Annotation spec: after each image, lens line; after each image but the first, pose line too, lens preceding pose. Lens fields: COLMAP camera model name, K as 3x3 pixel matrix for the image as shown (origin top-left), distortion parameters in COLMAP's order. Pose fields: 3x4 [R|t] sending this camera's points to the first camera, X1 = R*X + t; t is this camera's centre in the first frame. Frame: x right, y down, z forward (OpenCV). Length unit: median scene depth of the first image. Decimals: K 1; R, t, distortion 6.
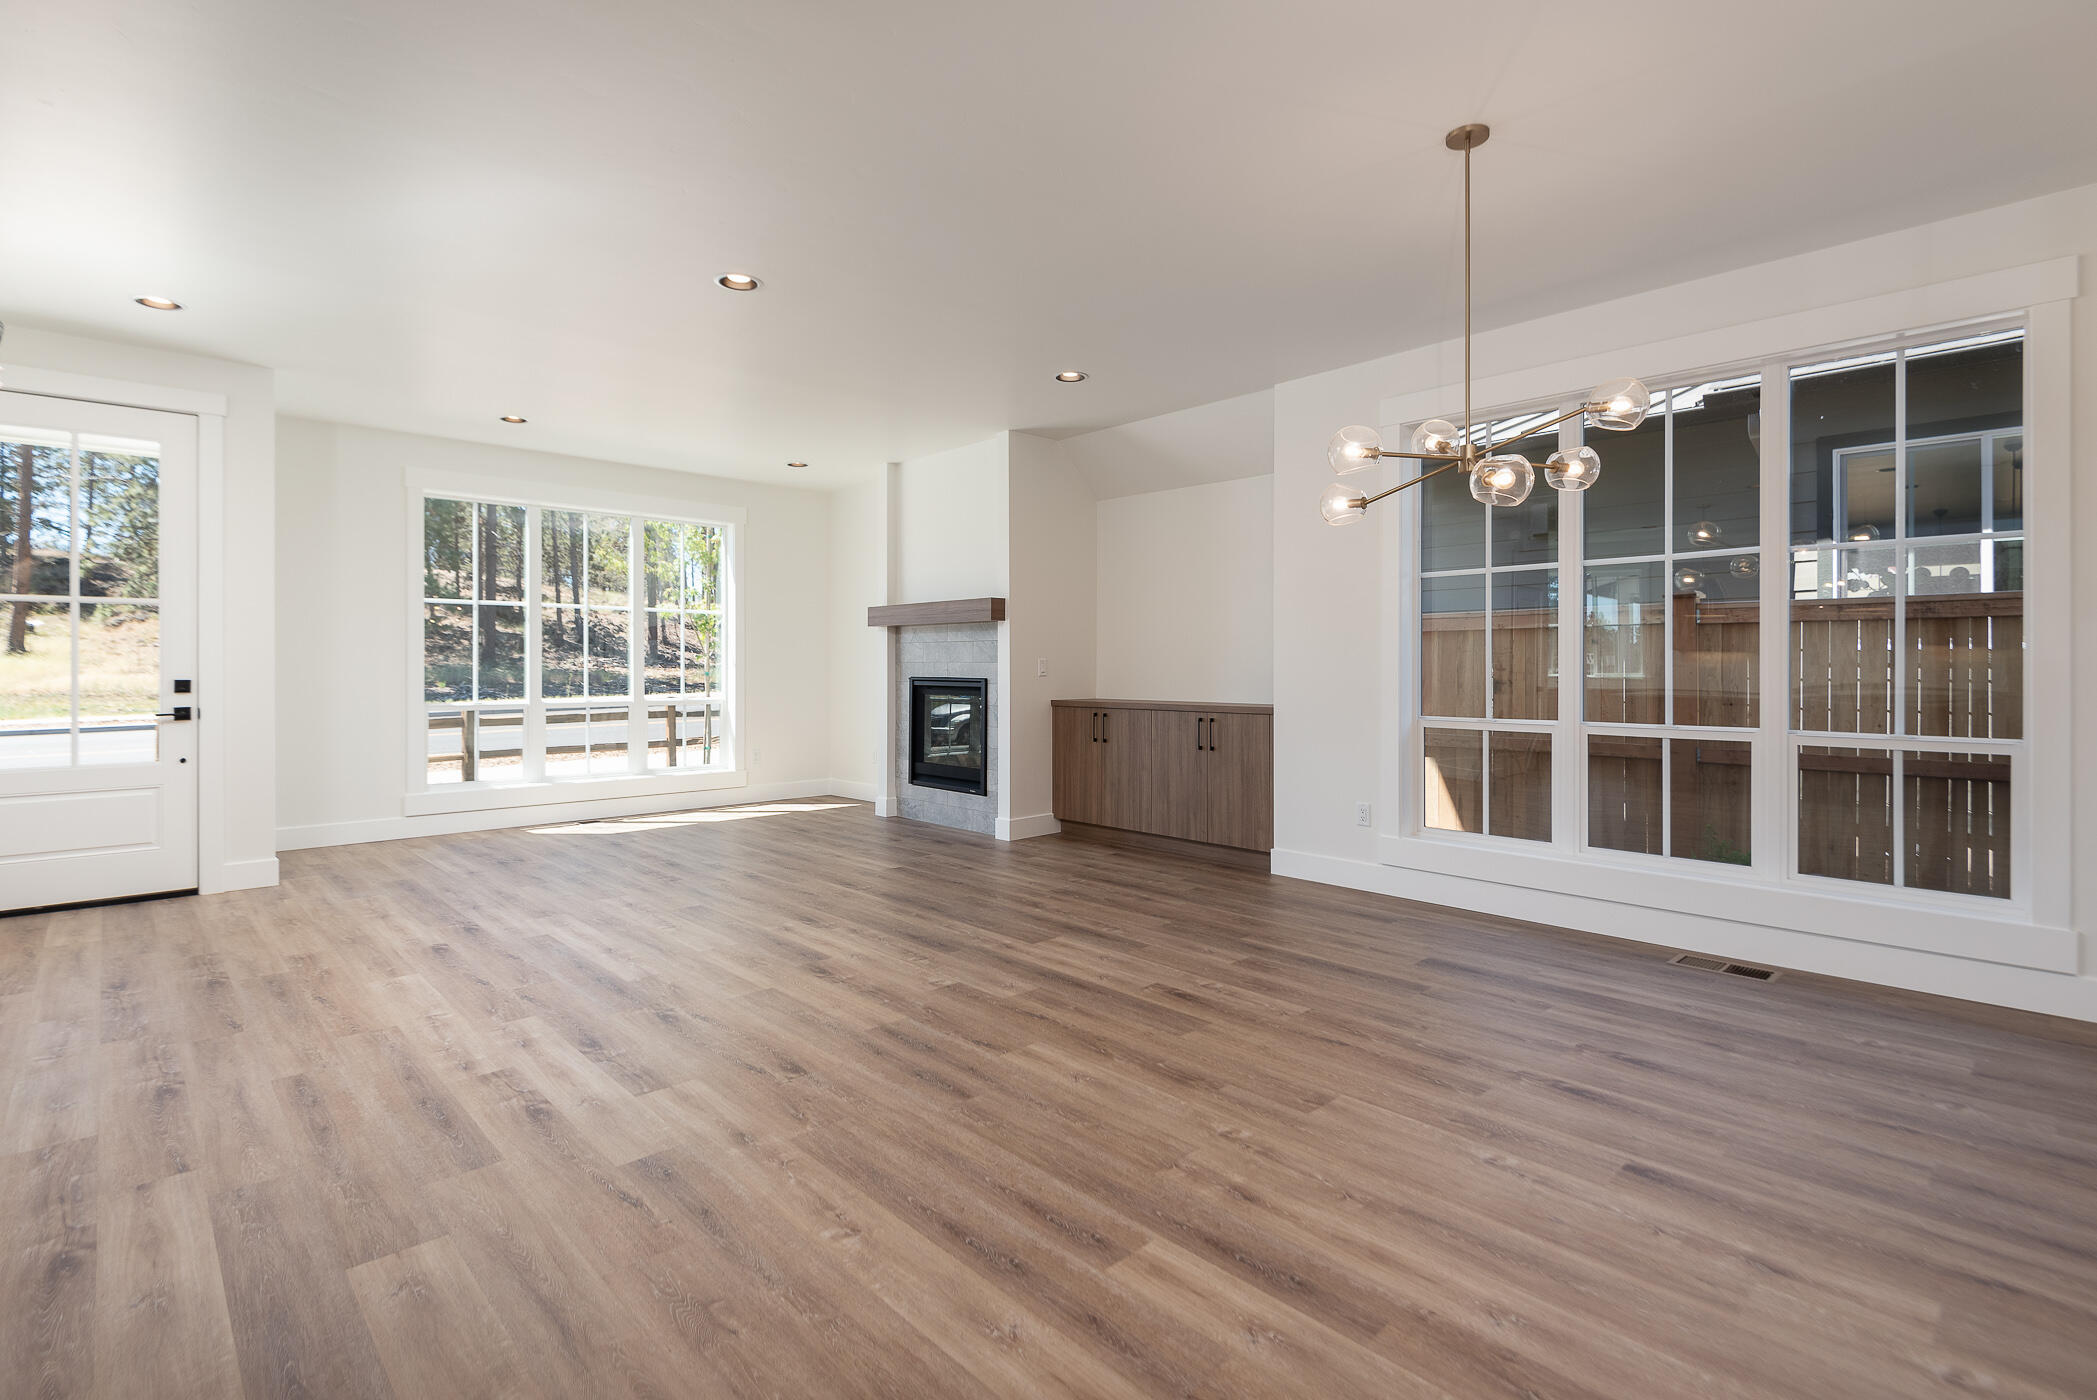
lens RADIAL K [[971.7, 0, 1055.0], [0, 971.7, 663.5], [0, 0, 1]] dist [0.017499, -0.014609]
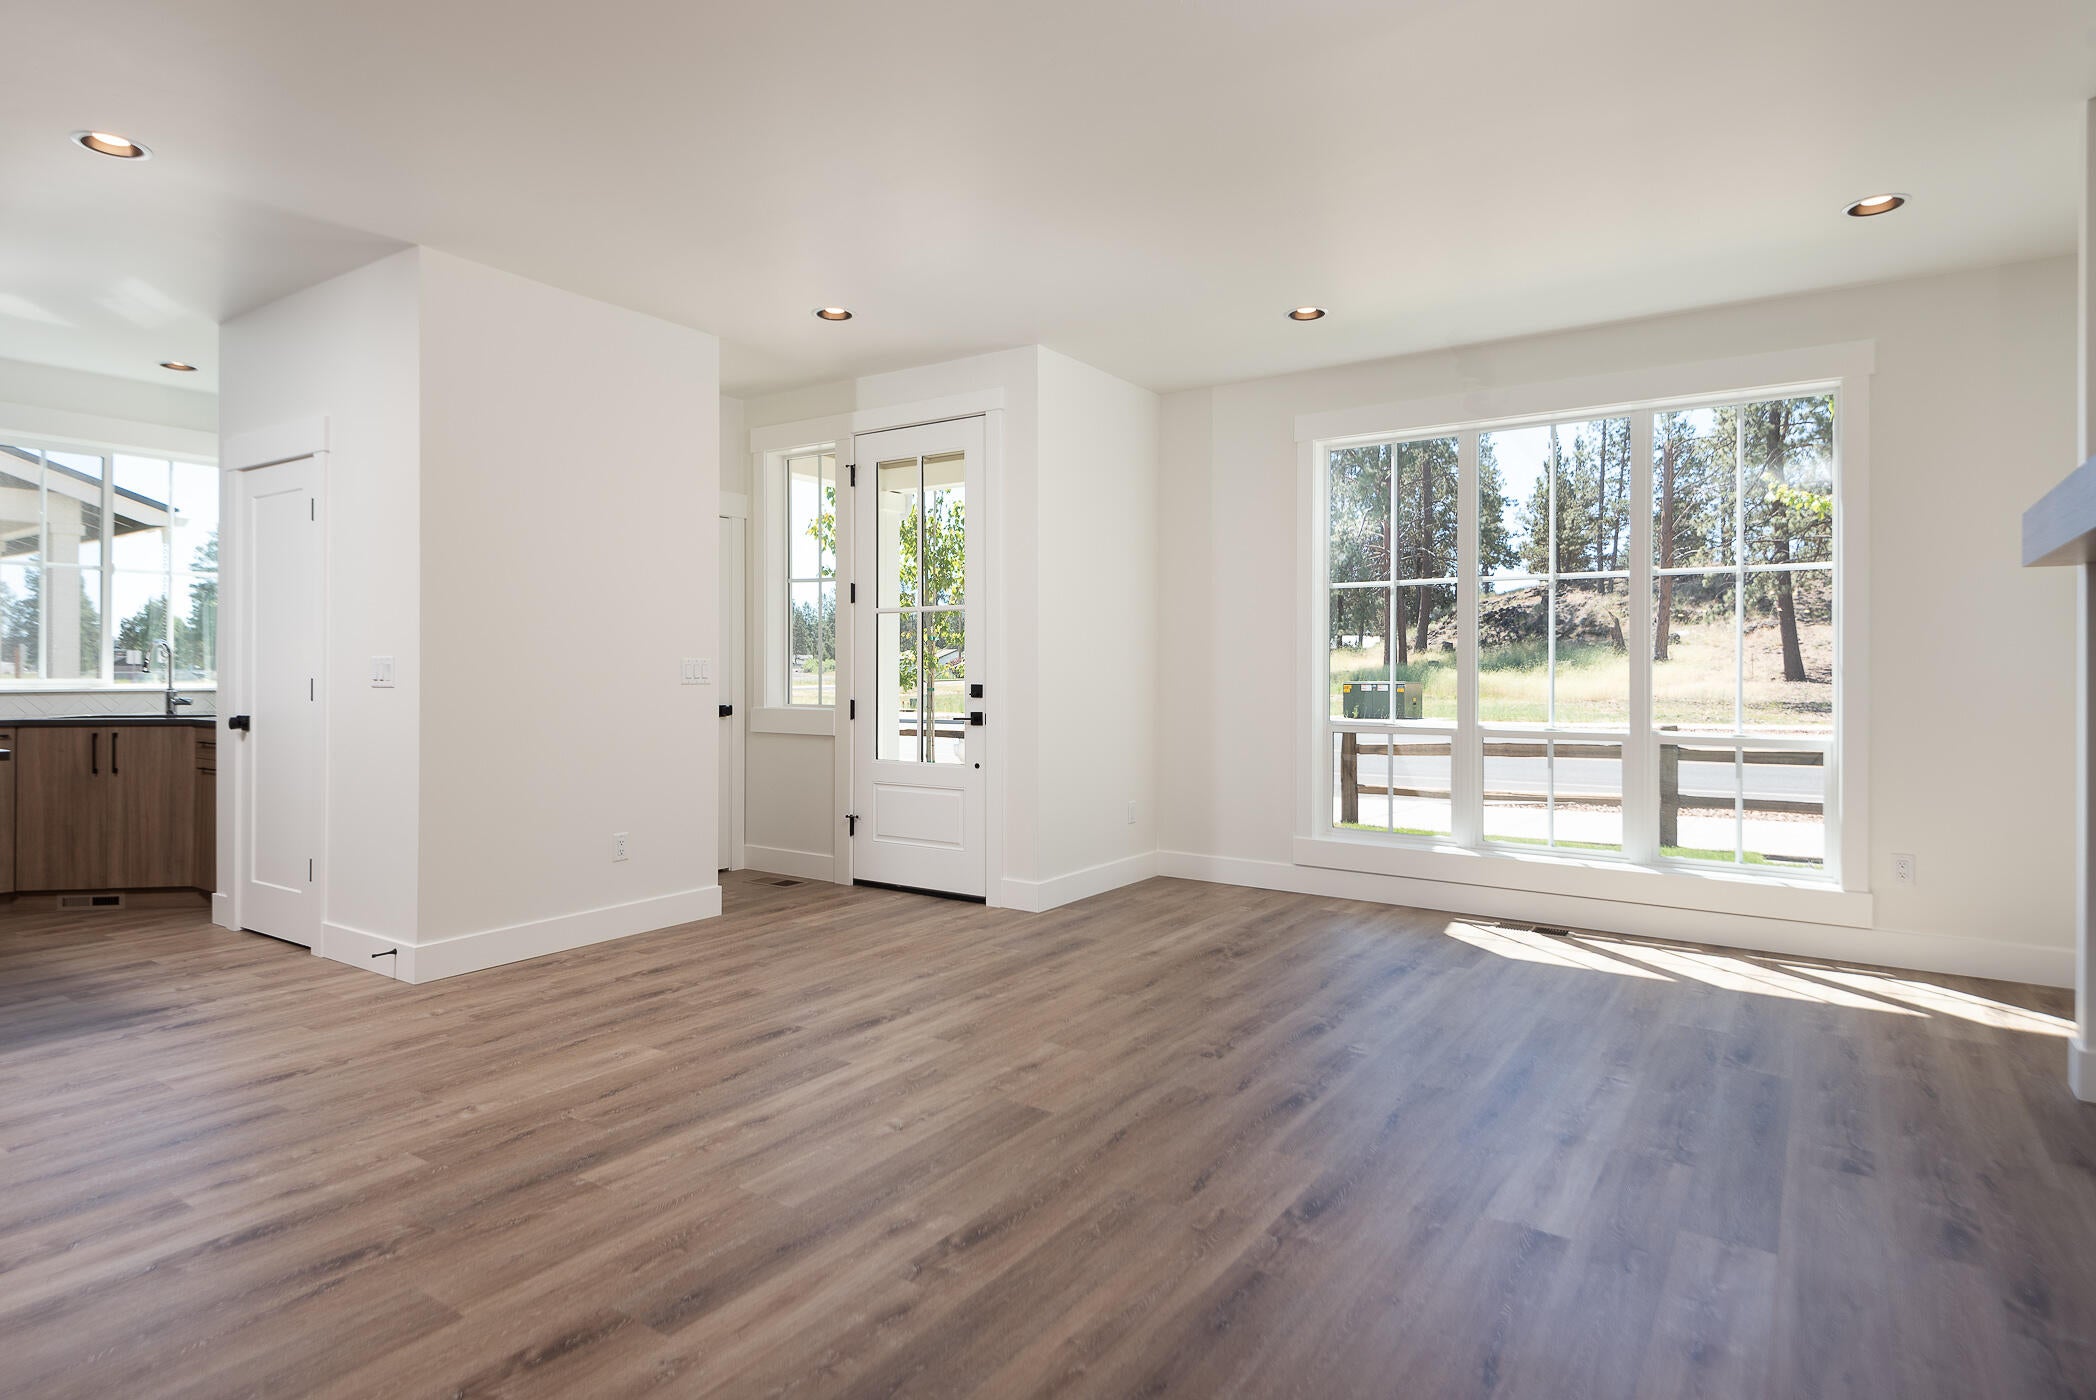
lens RADIAL K [[1133.3, 0, 1047.2], [0, 1133.3, 666.3], [0, 0, 1]] dist [0.034331, -0.024821]
pose [[0.195596, -0.004916, -0.980672, 0.160252], [0.000372, 0.999988, -0.004939, 0.002800], [0.980685, 0.000602, 0.195595, 0.555919]]
